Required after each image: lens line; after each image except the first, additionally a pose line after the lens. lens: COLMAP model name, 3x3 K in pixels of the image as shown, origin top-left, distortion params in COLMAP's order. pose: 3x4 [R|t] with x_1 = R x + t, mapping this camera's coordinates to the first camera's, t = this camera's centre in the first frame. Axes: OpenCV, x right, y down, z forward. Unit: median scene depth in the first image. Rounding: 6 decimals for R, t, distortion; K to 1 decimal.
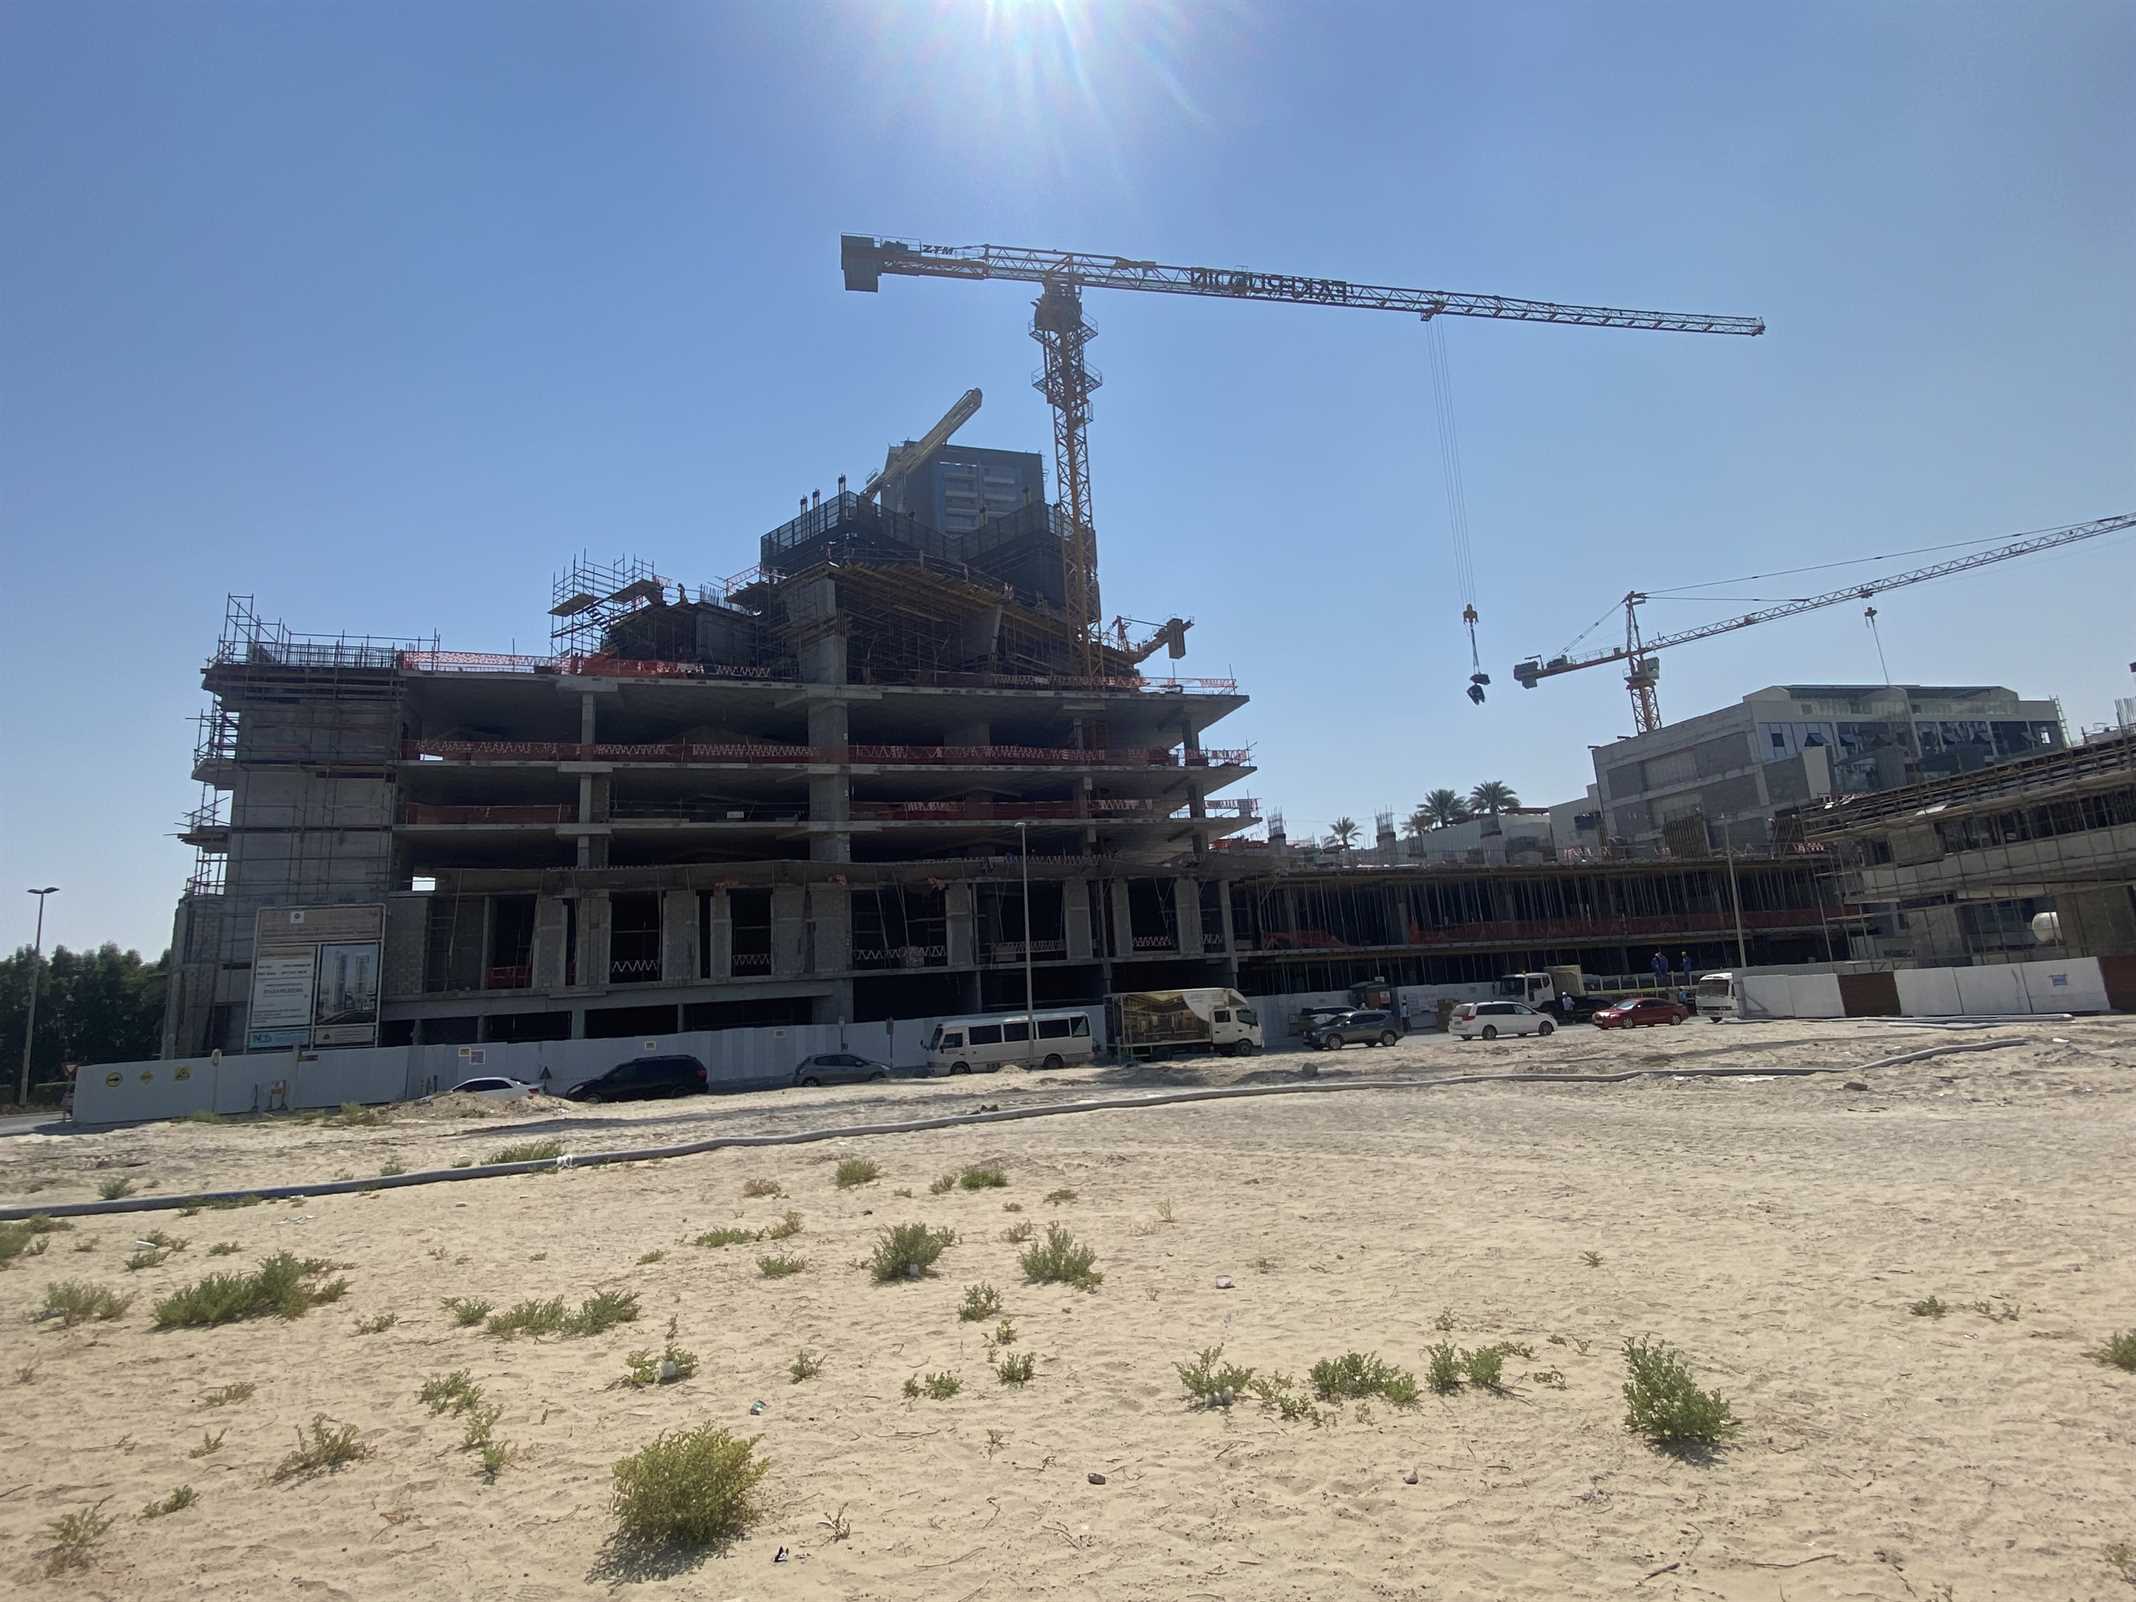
lens RADIAL K [[1045.2, 0, 1072.5], [0, 1045.2, 794.7], [0, 0, 1]] dist [0.081628, -0.085347]
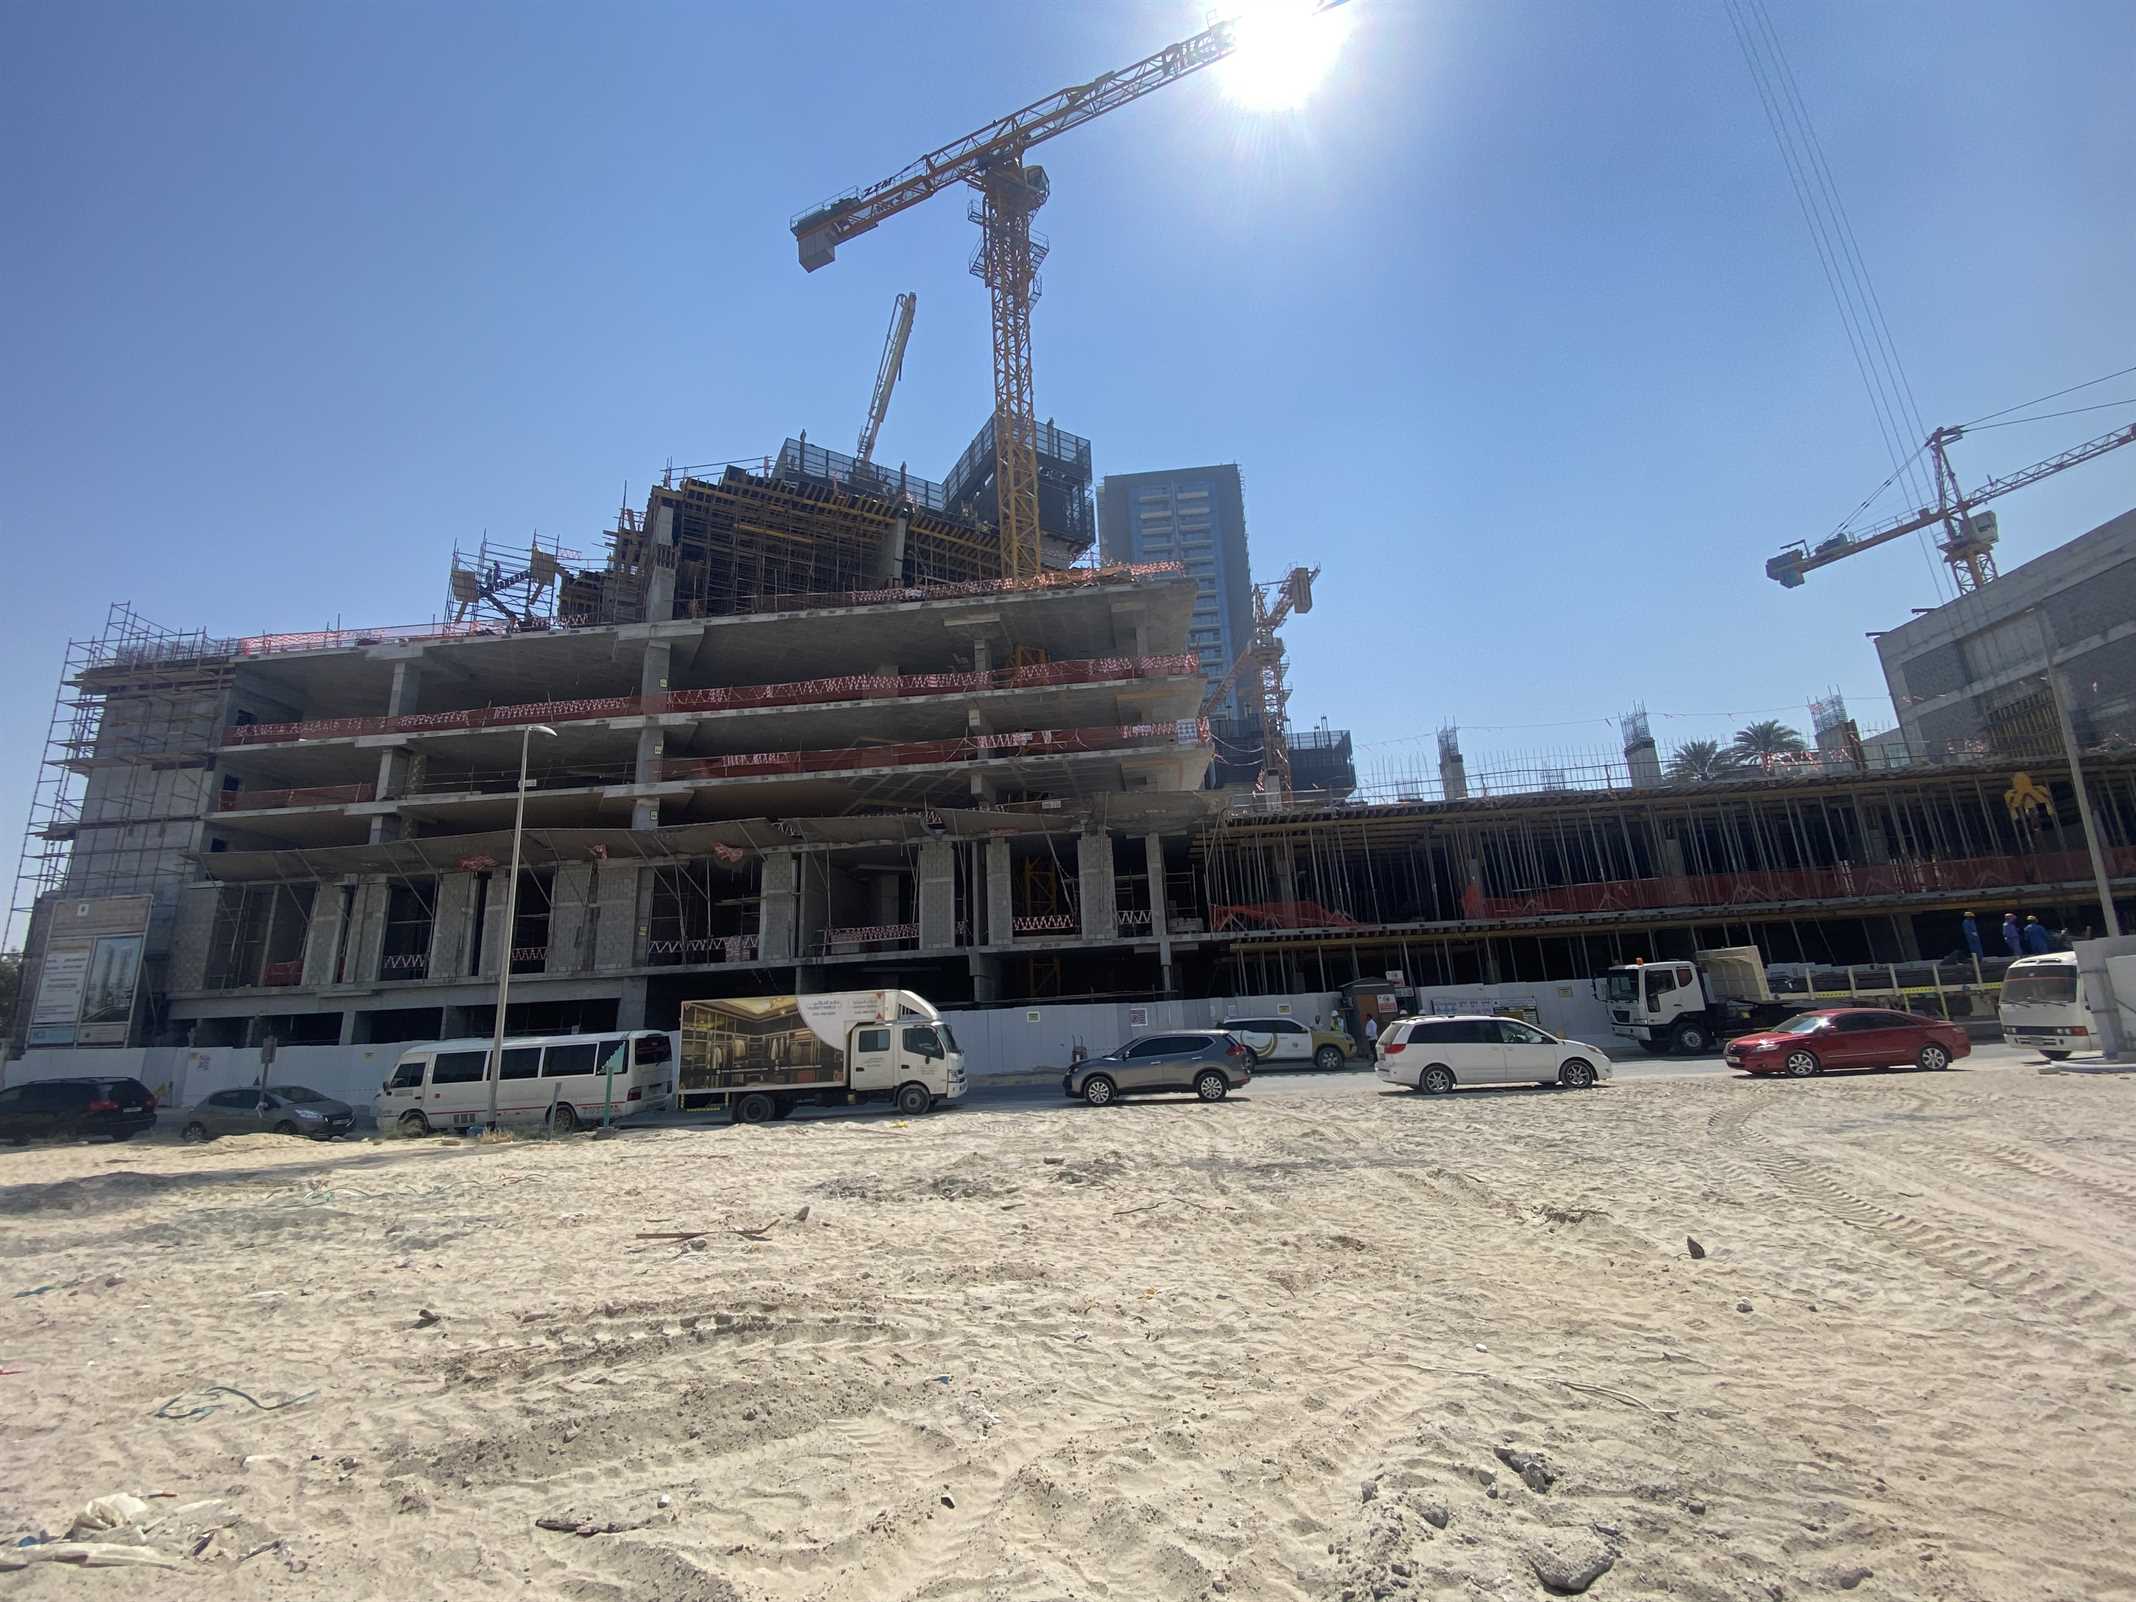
lens RADIAL K [[882.1, 0, 1068.0], [0, 882.1, 801.0], [0, 0, 1]] dist [0.037284, -0.028736]
pose [[0.935013, -0.070938, -0.347447, 0.335276], [0.062836, 0.997426, -0.034544, 0.085632], [0.349003, 0.010467, 0.937063, 0.477979]]
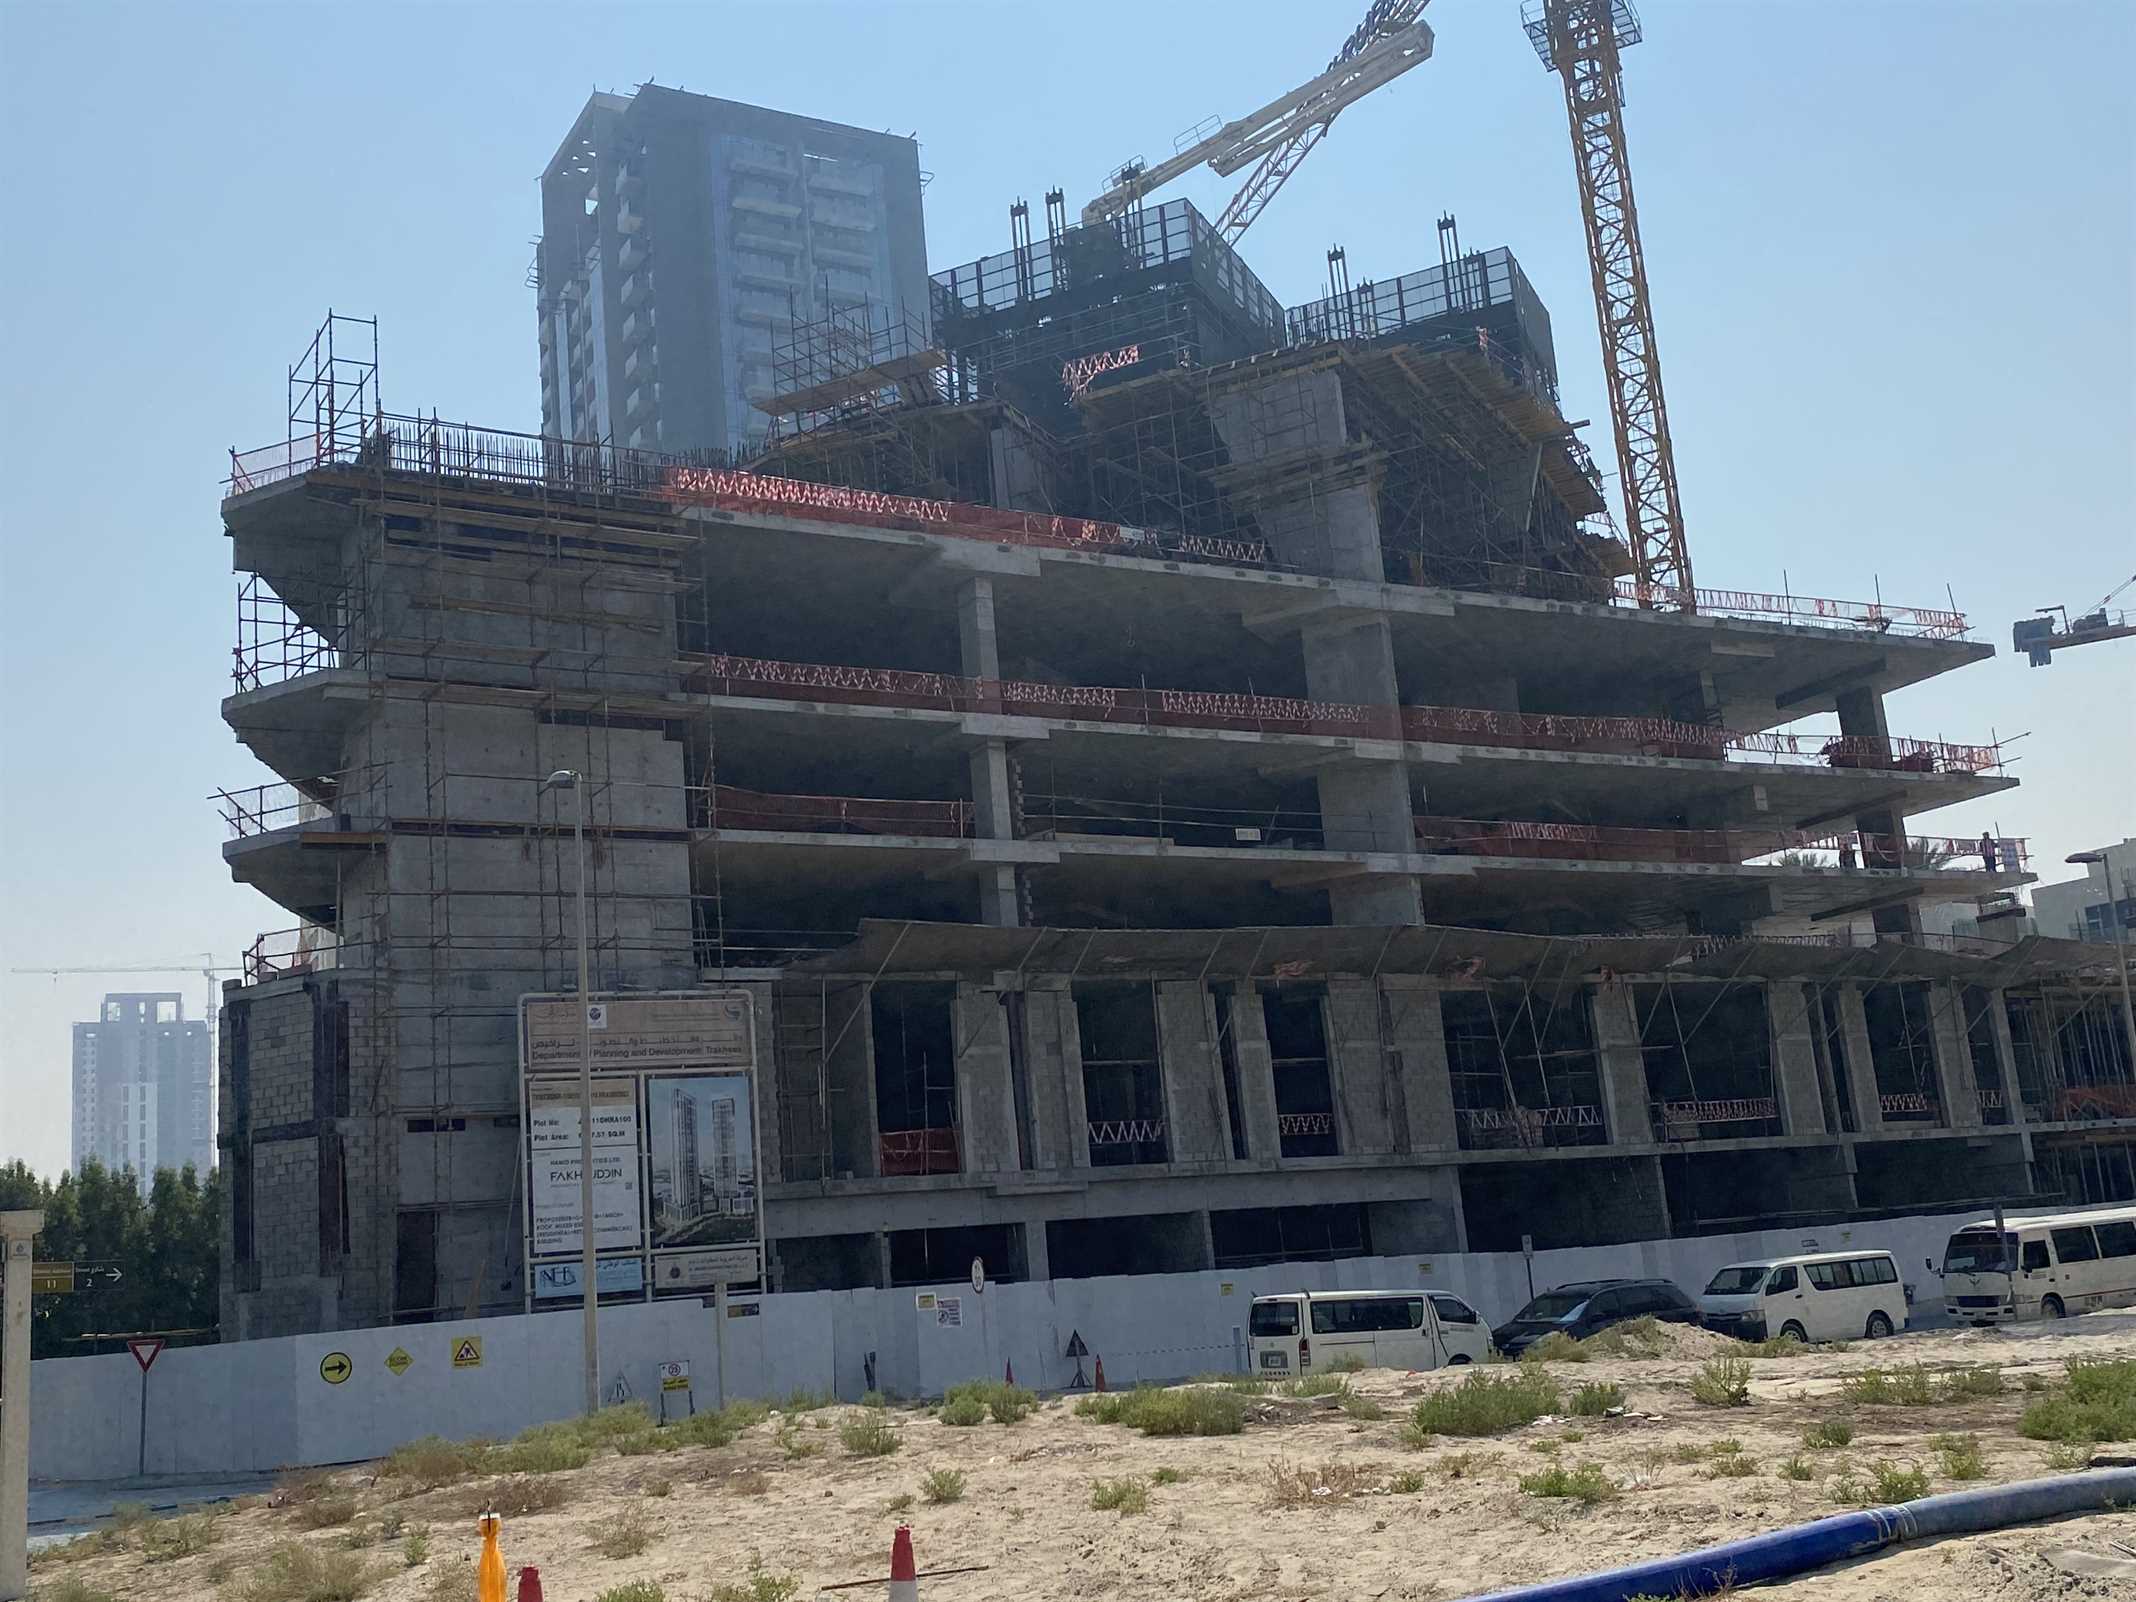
lens RADIAL K [[2190.9, 0, 1068.0], [0, 2190.9, 801.0], [0, 0, 1]] dist [0.223437, -0.656760]
pose [[0.974151, 0.032677, 0.223520, -0.636513], [-0.025802, 0.999102, -0.033607, 0.040817], [-0.224418, 0.026971, 0.974120, 0.005020]]
